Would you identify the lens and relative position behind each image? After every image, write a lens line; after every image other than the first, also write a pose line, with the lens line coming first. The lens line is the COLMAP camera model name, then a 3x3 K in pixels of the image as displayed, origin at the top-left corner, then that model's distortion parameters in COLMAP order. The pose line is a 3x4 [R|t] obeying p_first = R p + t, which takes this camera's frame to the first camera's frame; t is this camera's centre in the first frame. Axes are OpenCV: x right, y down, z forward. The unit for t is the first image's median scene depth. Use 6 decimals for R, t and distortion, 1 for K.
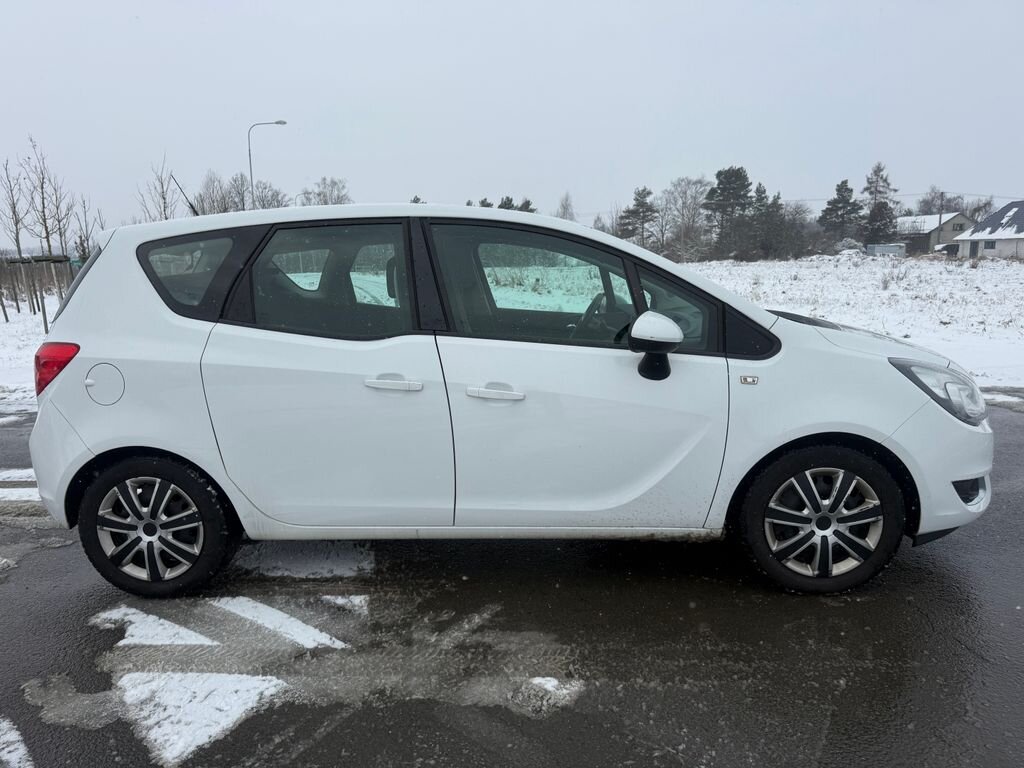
lens RADIAL K [[712.4, 0, 512.0], [0, 712.4, 384.0], [0, 0, 1]] dist [0.053328, -0.049980]
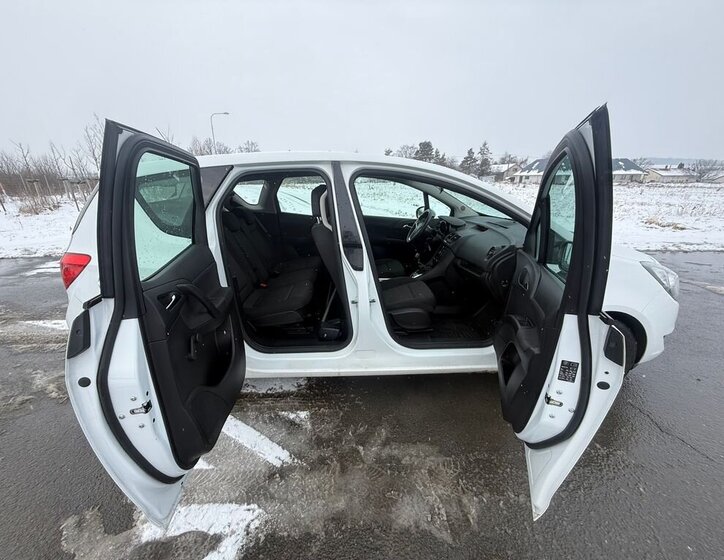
lens RADIAL K [[293.6, 0, 362.0], [0, 293.6, 280.0], [0, 0, 1]] dist [0.004685, 0.000180]
pose [[0.995508, -0.015701, 0.093372, -0.139751], [0.001141, 0.988073, 0.153981, -0.092933], [-0.094676, -0.153183, 0.983652, 0.393324]]
